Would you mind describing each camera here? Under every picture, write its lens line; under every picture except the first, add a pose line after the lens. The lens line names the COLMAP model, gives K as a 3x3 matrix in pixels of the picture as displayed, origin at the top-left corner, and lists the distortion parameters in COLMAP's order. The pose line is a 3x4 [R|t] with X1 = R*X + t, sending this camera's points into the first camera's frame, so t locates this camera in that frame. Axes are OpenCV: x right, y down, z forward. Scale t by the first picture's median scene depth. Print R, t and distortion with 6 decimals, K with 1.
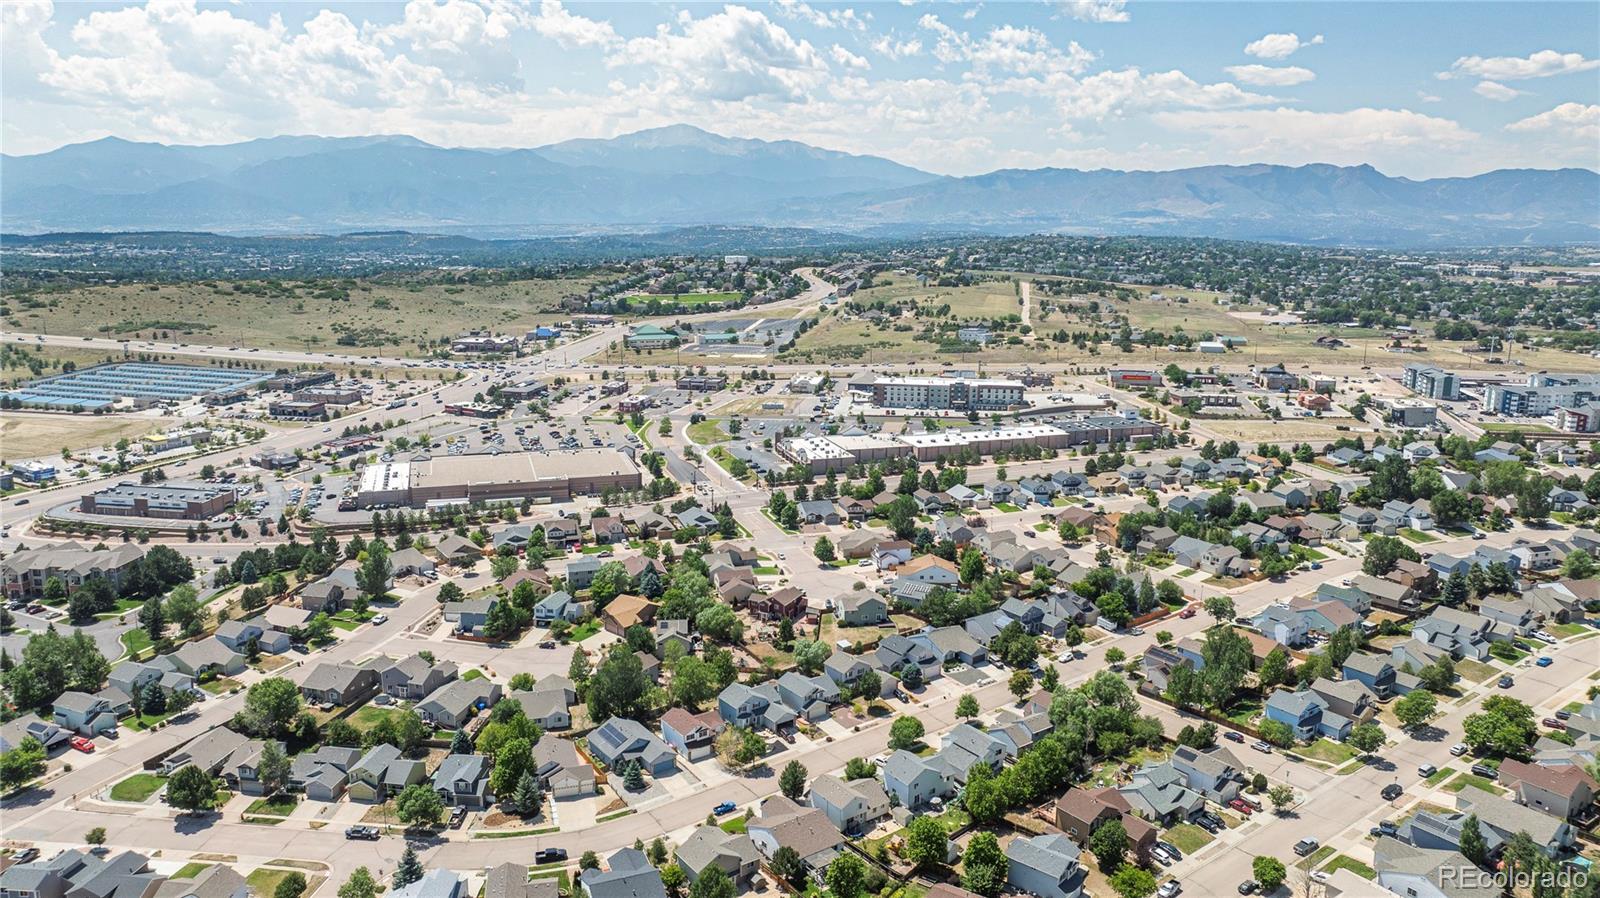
lens RADIAL K [[1138.9, 0, 800.0], [0, 1138.9, 449.0], [0, 0, 1]] dist [-0.001355, -0.032279]
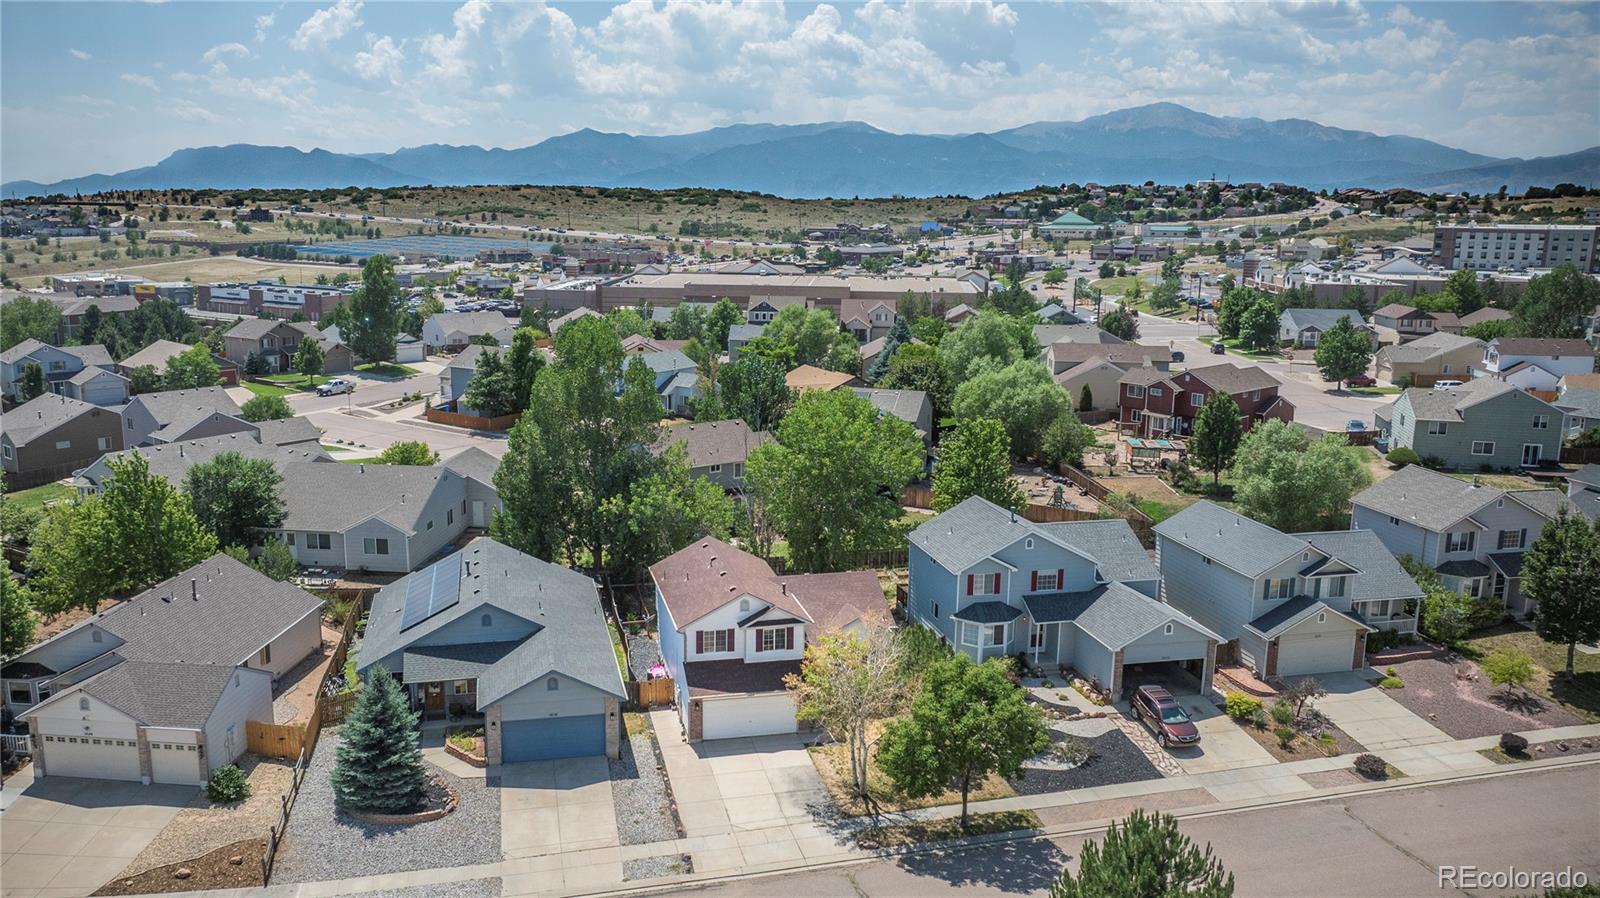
lens RADIAL K [[1260.0, 0, 764.0], [0, 1260.0, 446.9], [0, 0, 1]] dist [-0.011649, -0.007464]
pose [[0.921382, 0.081845, -0.379942, 0.003585], [-0.090192, 0.995916, -0.004187, 0.130291], [0.378048, 0.038125, 0.925001, 0.466770]]
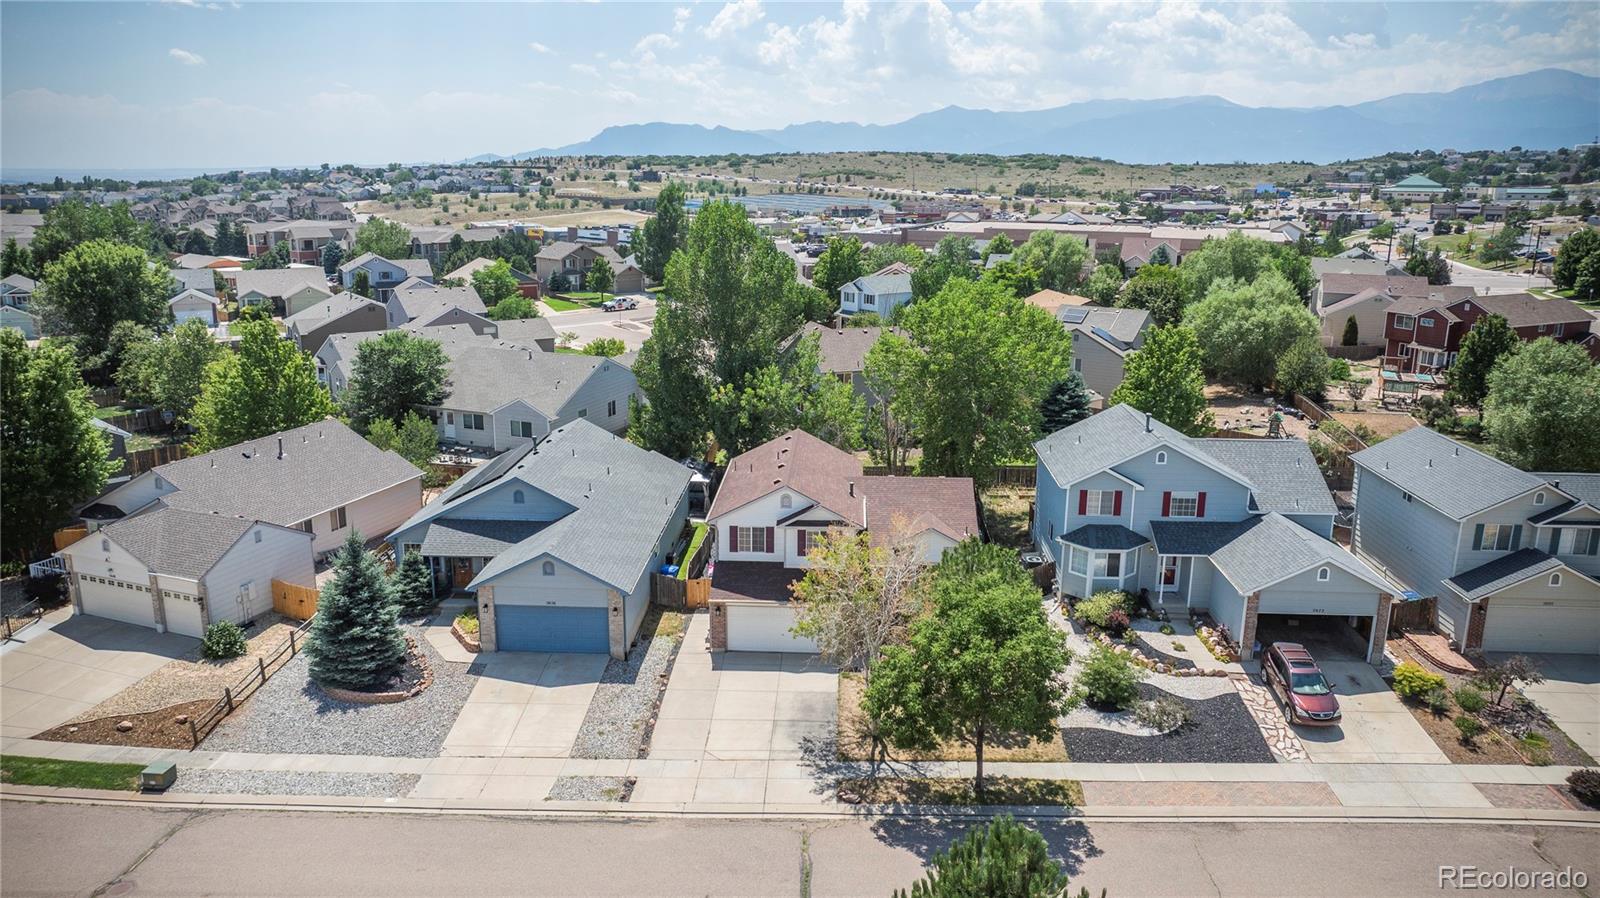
lens RADIAL K [[1137.1, 0, 804.1], [0, 1137.1, 445.0], [0, 0, 1]] dist [-0.017087, 0.005857]
pose [[0.789397, 0.152081, -0.594747, 0.016166], [-0.139292, 0.987932, 0.067742, 0.135011], [0.597872, 0.029369, 0.801054, 0.514339]]
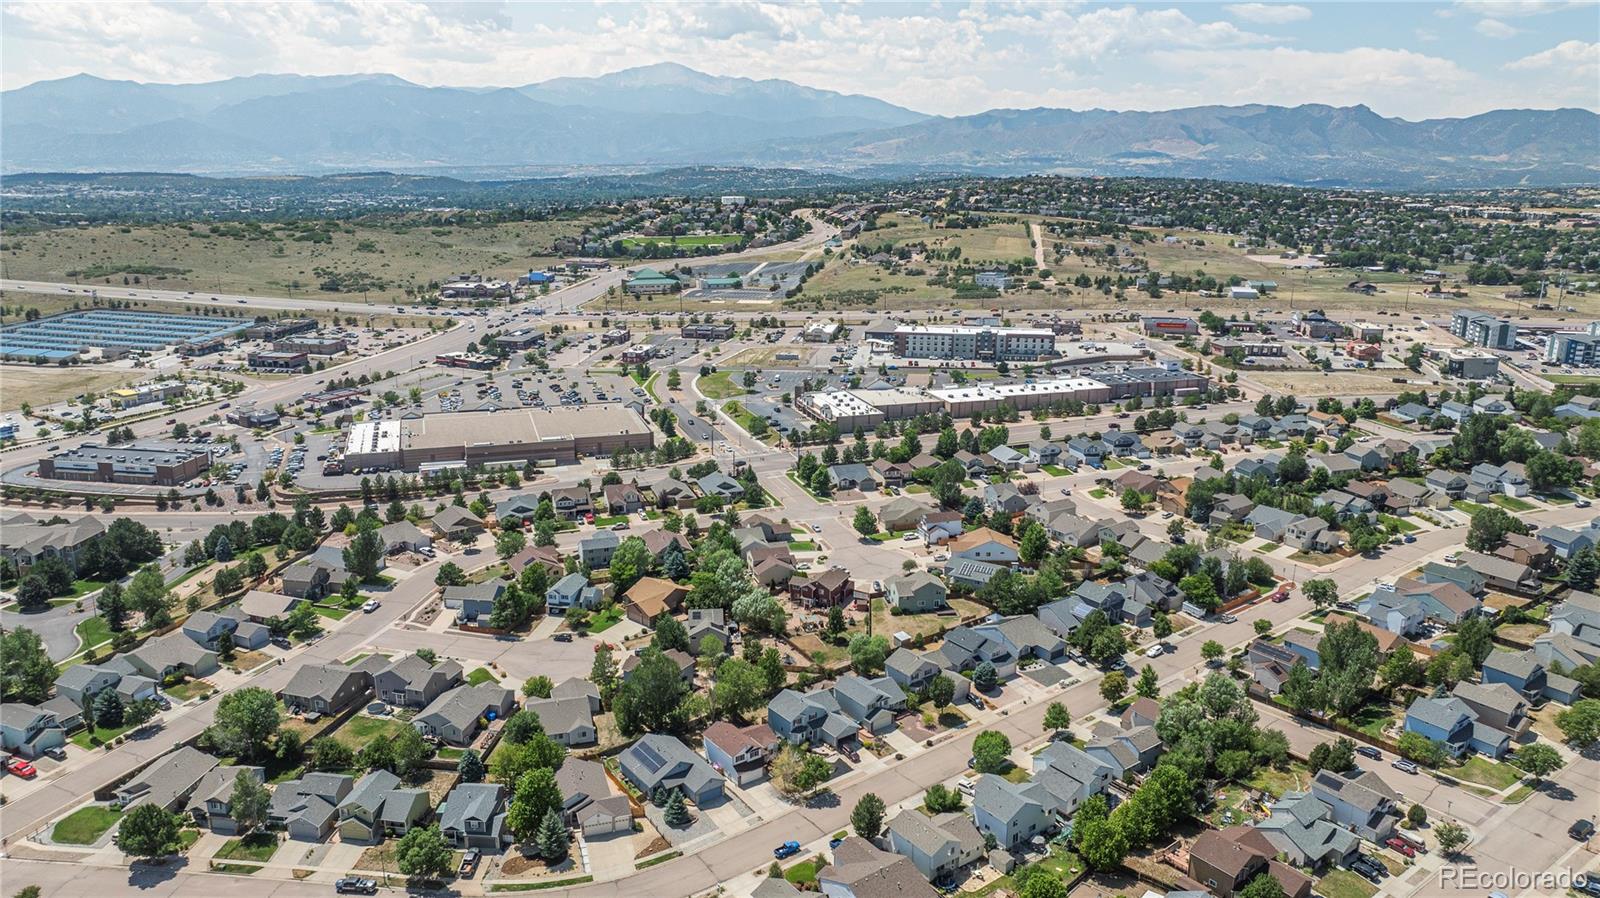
lens RADIAL K [[1137.1, 0, 804.1], [0, 1137.1, 445.0], [0, 0, 1]] dist [-0.017087, 0.005857]
pose [[0.999902, -0.002568, 0.013745, -0.036000], [0.001929, 0.998926, 0.046288, -0.012760], [-0.013849, -0.046257, 0.998834, 0.096955]]
